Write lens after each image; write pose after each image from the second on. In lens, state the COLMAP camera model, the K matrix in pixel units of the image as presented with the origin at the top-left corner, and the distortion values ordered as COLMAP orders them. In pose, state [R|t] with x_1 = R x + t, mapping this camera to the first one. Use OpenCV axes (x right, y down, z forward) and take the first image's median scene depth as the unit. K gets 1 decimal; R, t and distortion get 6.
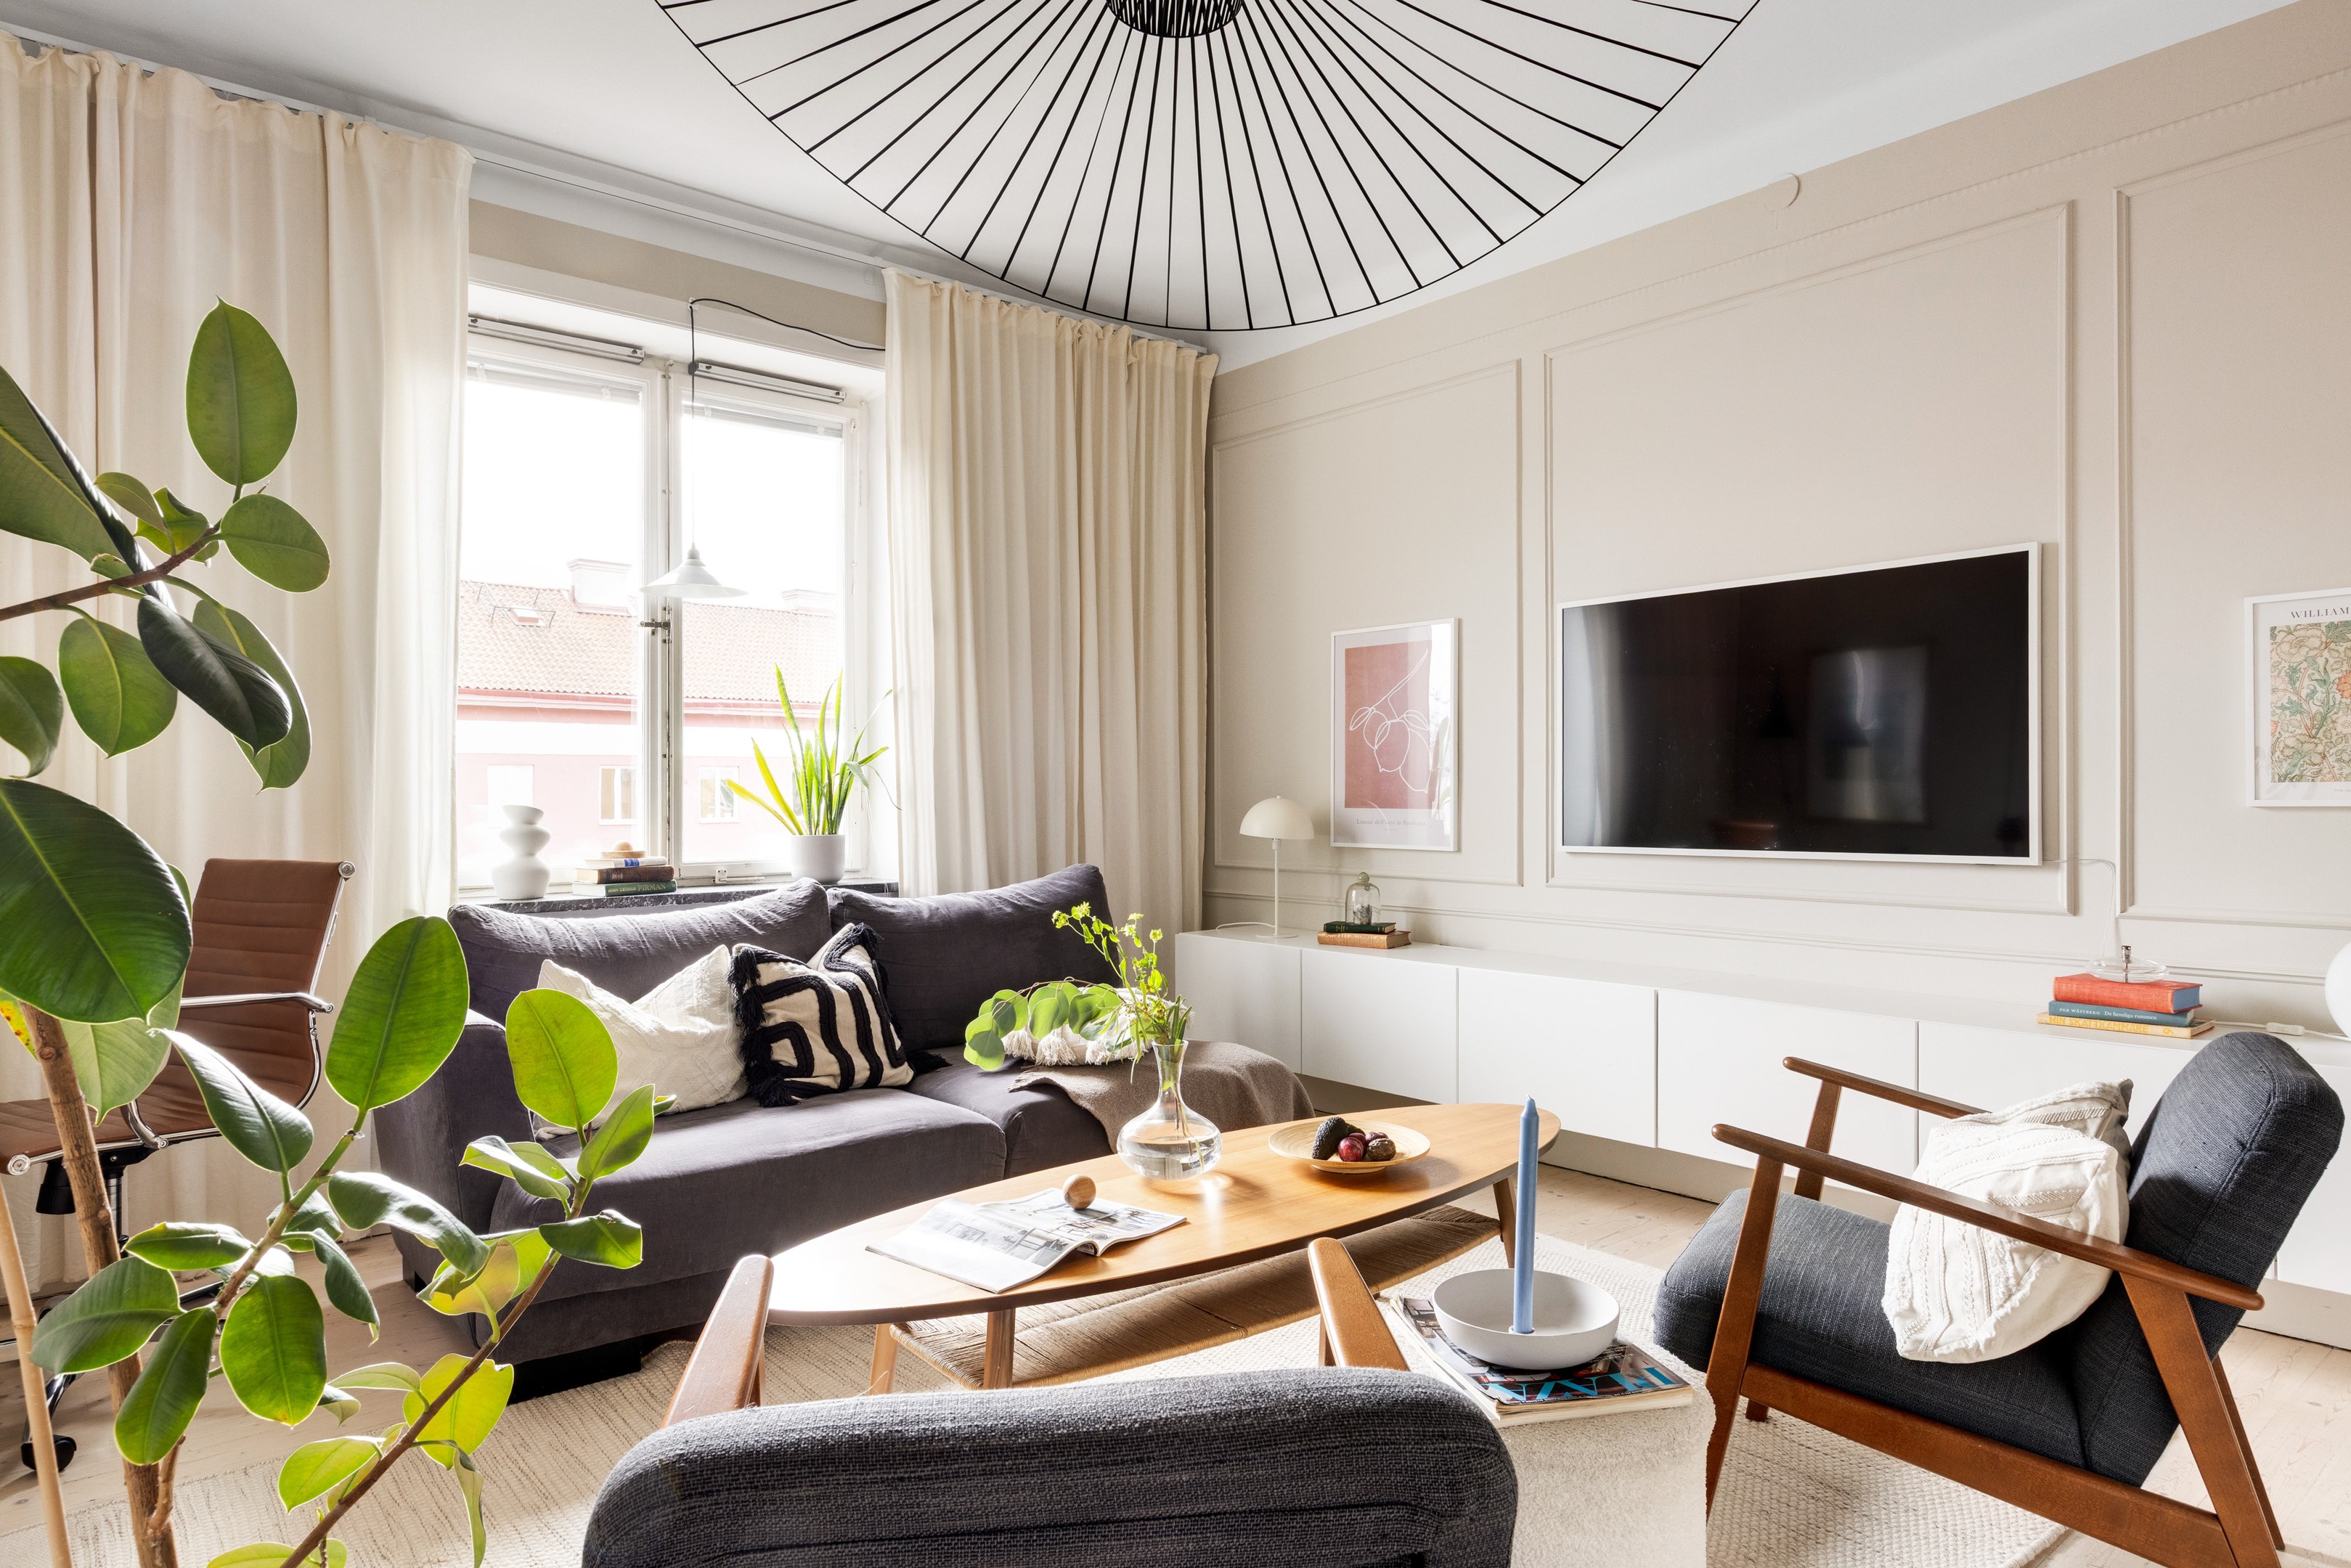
lens RADIAL K [[1473.1, 0, 1175.5], [0, 1473.1, 784.0], [0, 0, 1]] dist [-0.001668, -0.000067]
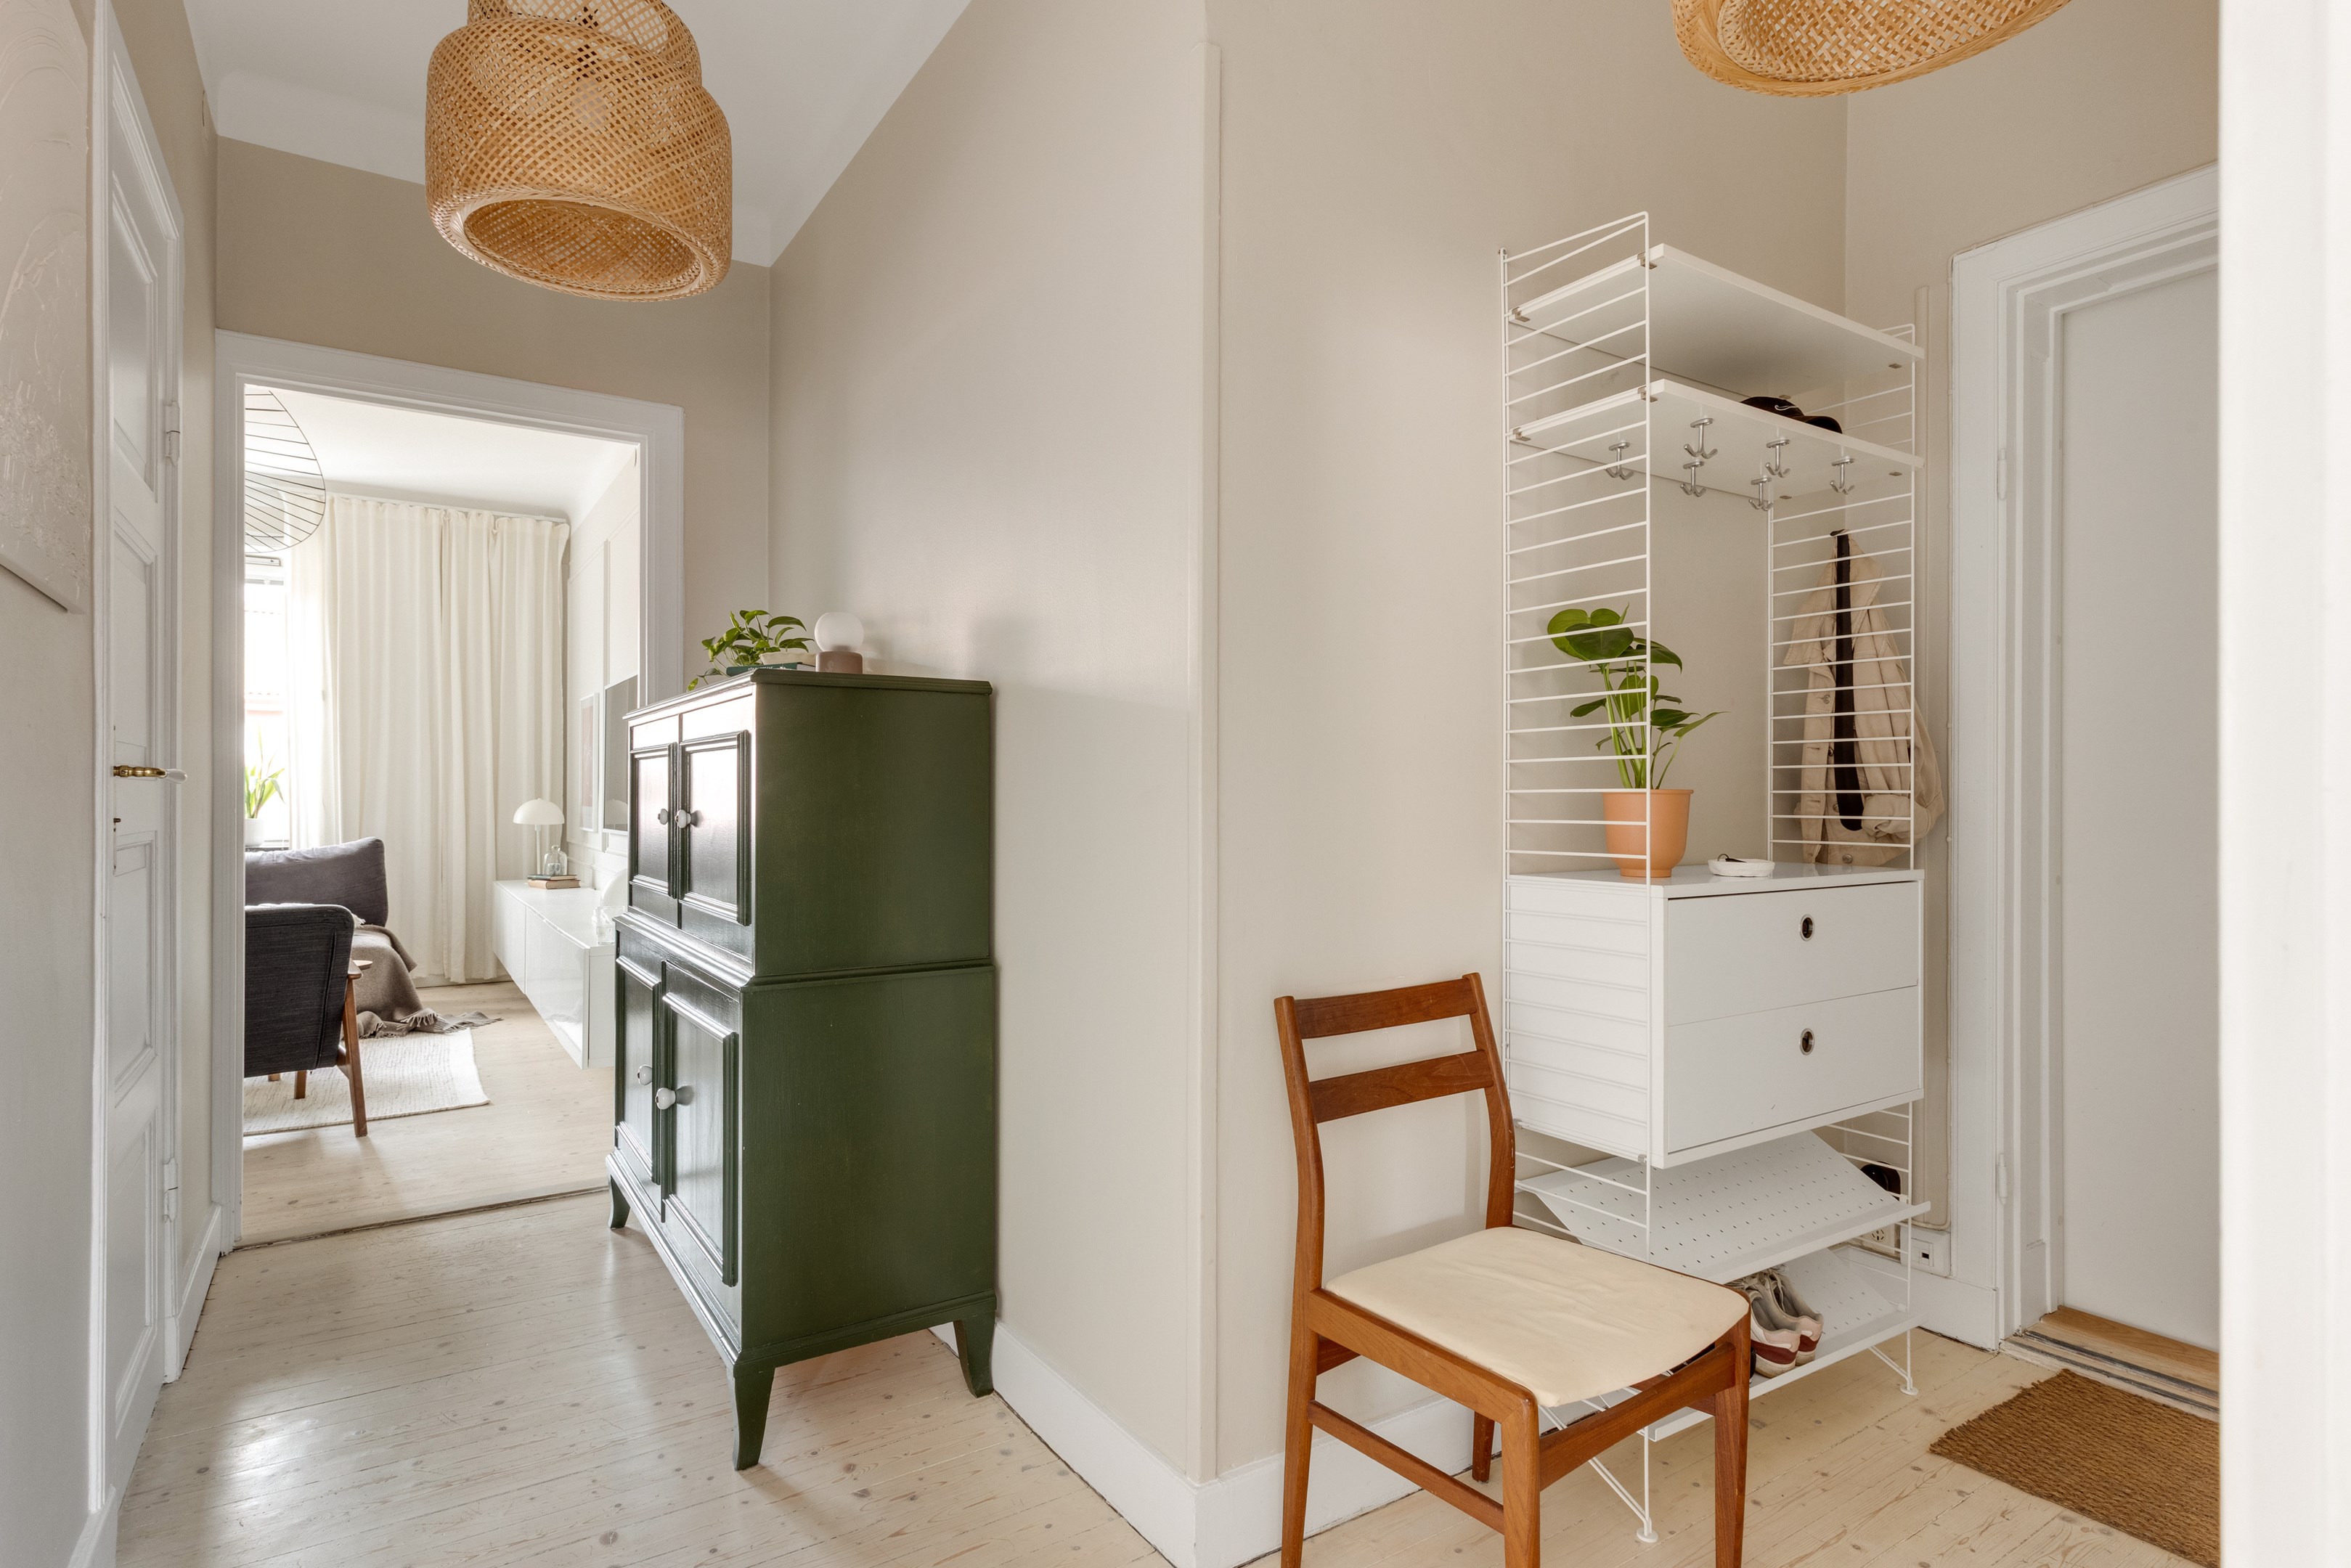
lens RADIAL K [[1256.6, 0, 1300.3], [0, 1256.6, 793.9], [0, 0, 1]] dist [0.003813, -0.000139]
pose [[0.991402, 0.005297, -0.130746, 1.223728], [-0.004346, 0.999962, 0.007557, -0.011802], [0.130781, -0.006924, 0.991387, -0.317472]]
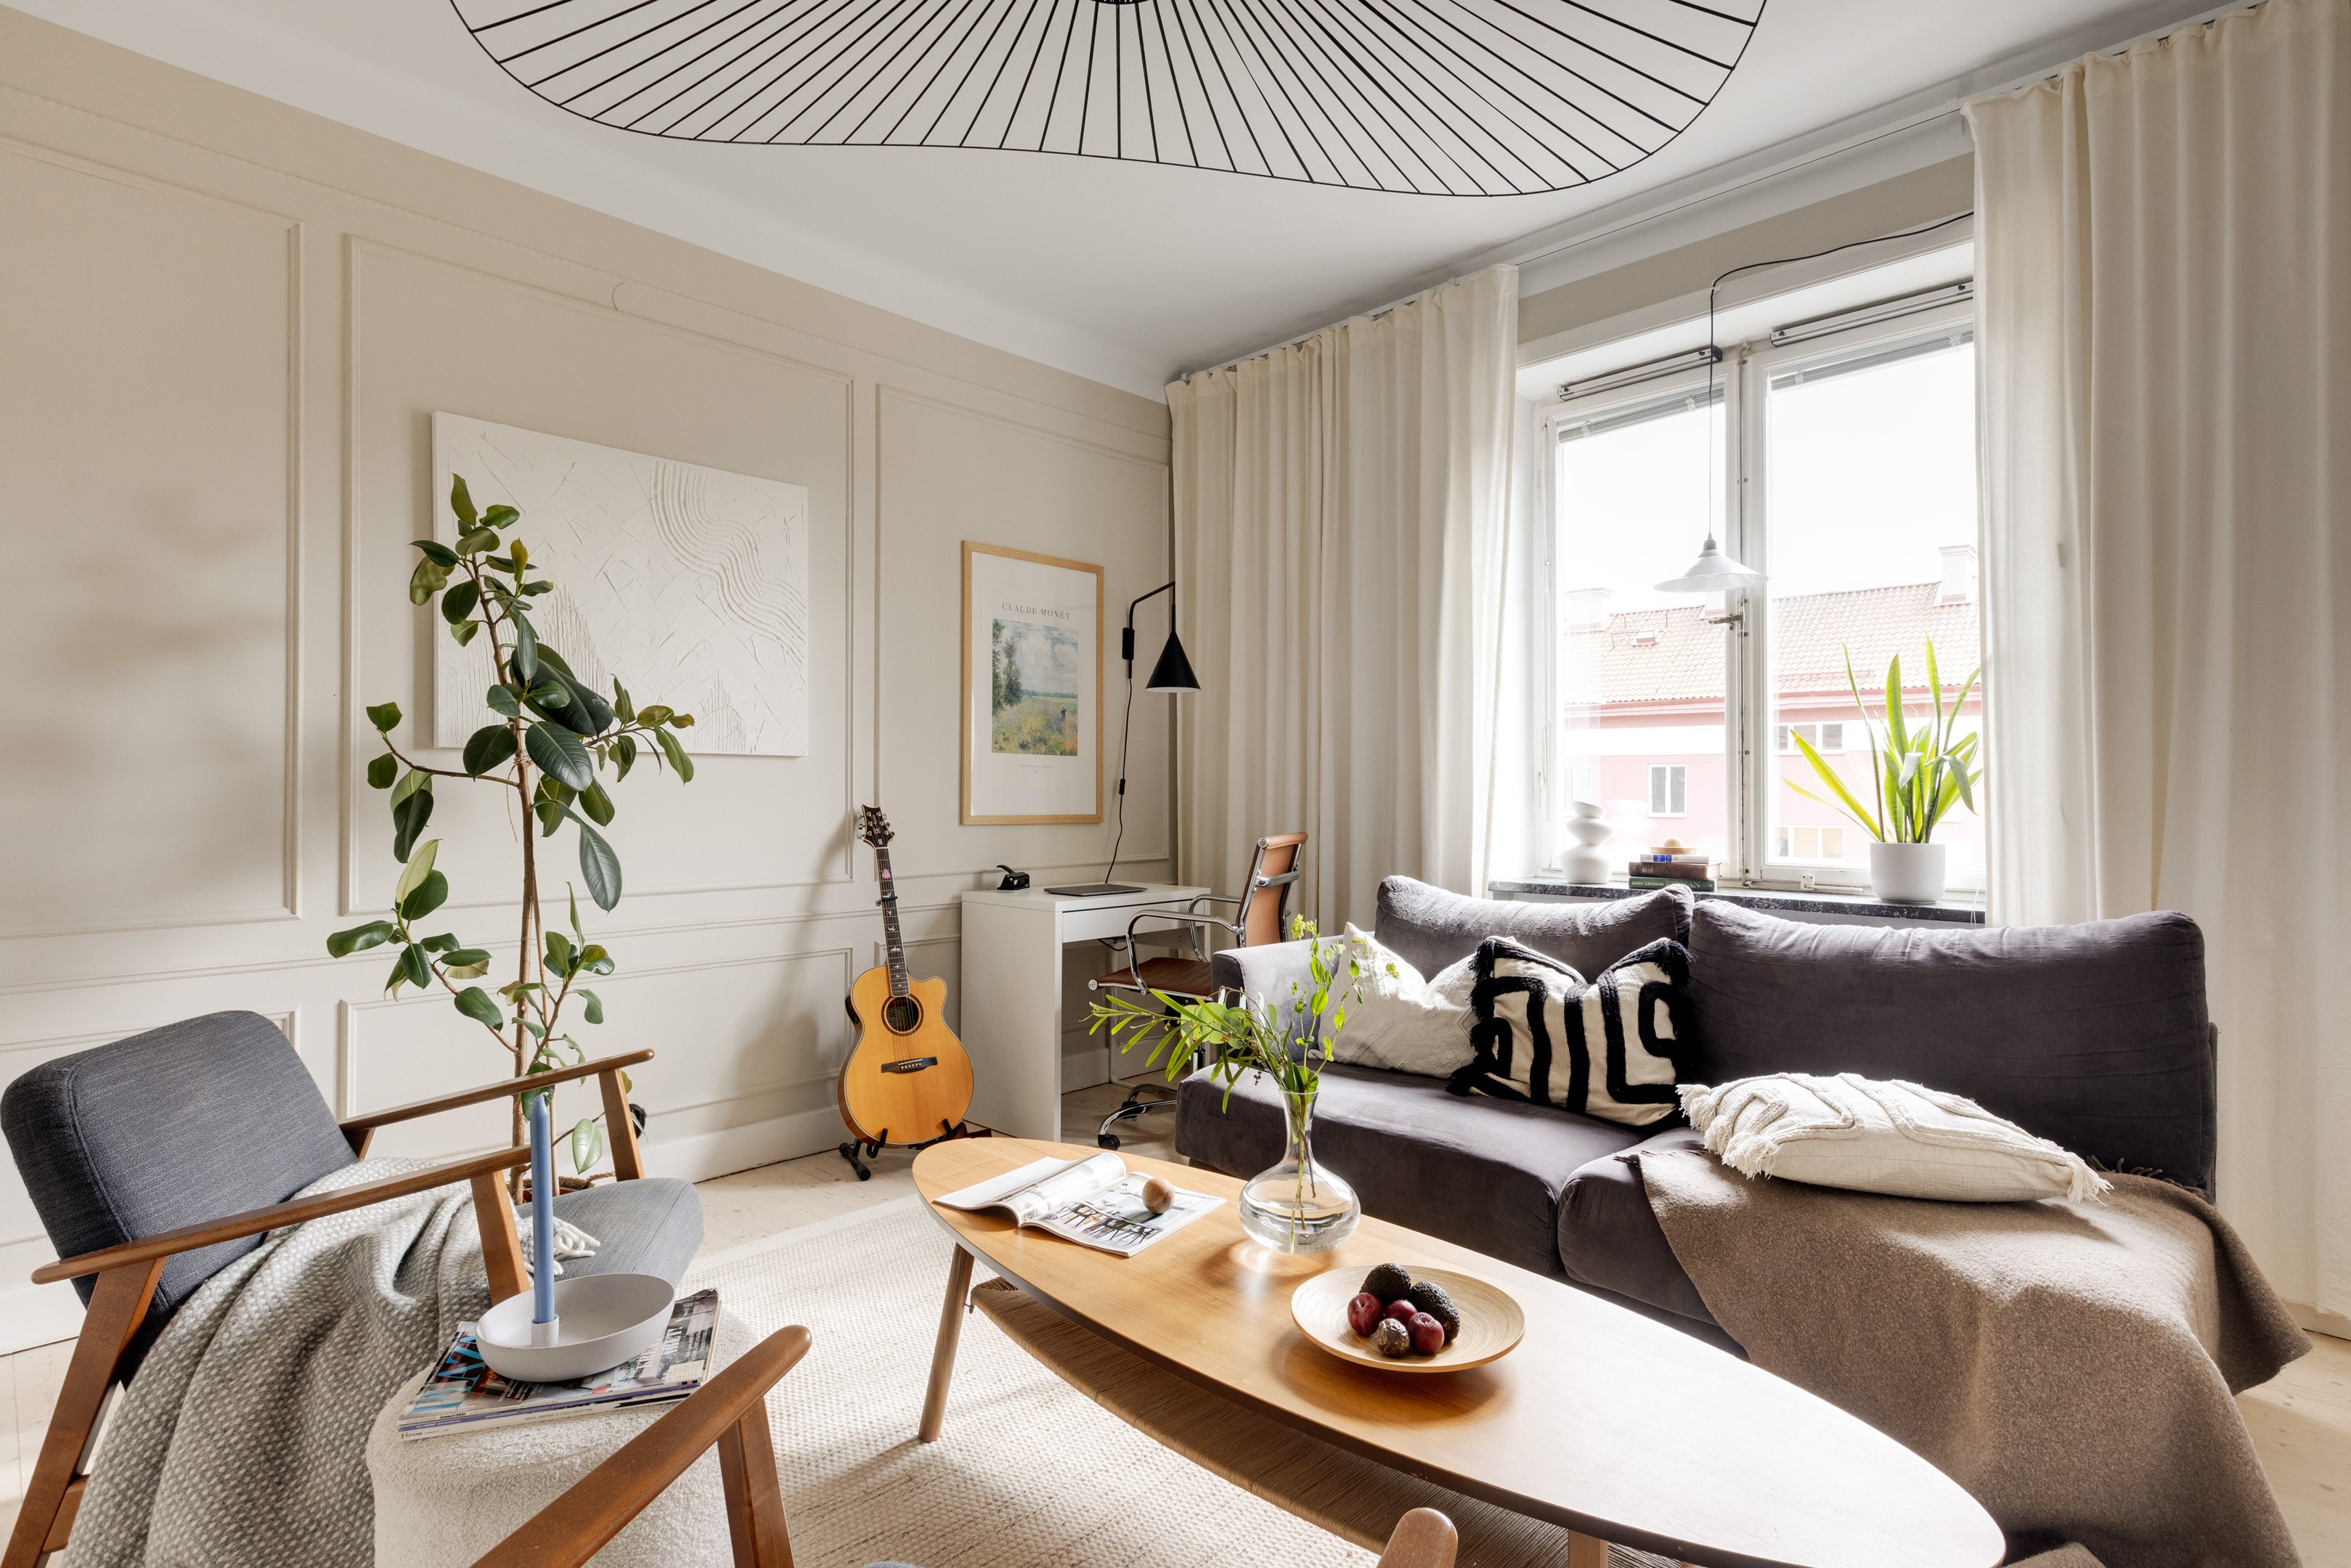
lens RADIAL K [[1193.2, 0, 1117.0], [0, 1193.2, 787.4], [0, 0, 1]] dist [0.005031, -0.000460]
pose [[0.019280, 0.001839, -0.999812, 0.434613], [0.004602, 0.999988, 0.001928, 0.000085], [0.999804, -0.004638, 0.019271, 0.567096]]
